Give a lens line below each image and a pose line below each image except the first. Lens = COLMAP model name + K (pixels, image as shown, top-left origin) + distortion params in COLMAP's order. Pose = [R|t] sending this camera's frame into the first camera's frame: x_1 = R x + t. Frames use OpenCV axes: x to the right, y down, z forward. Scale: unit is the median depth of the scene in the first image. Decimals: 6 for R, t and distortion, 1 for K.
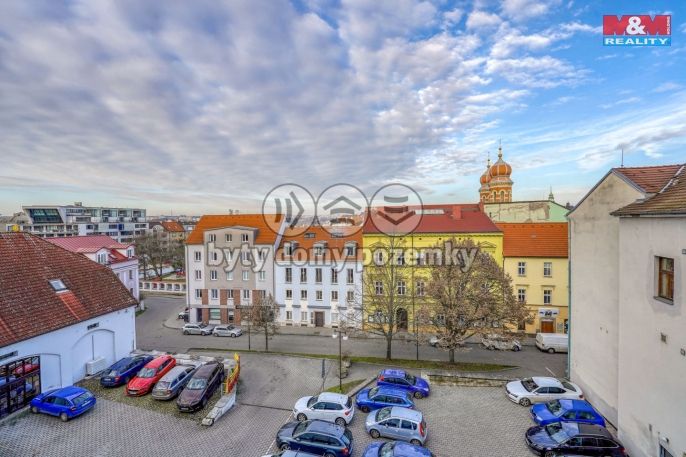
lens RADIAL K [[278.6, 0, 343.0], [0, 278.6, 228.5], [0, 0, 1]] dist [-0.012792, 0.000118]
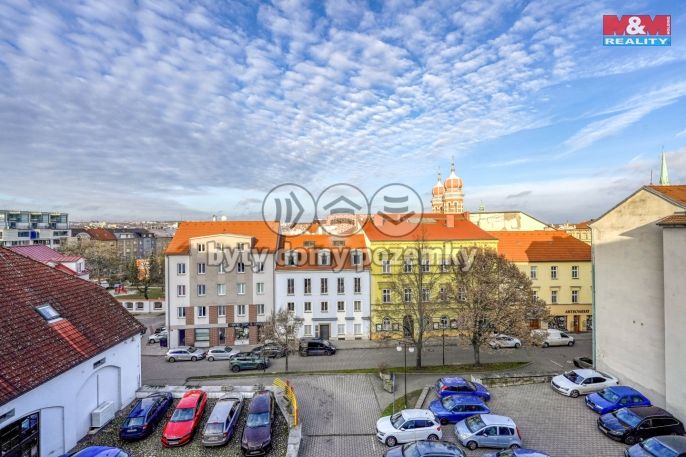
lens RADIAL K [[278.6, 0, 343.0], [0, 278.6, 228.5], [0, 0, 1]] dist [-0.012792, 0.000118]
pose [[0.977304, 0.004681, 0.211791, -0.234785], [0.001331, 0.999600, -0.028237, -0.000249], [-0.211838, 0.027878, 0.976907, 0.051726]]
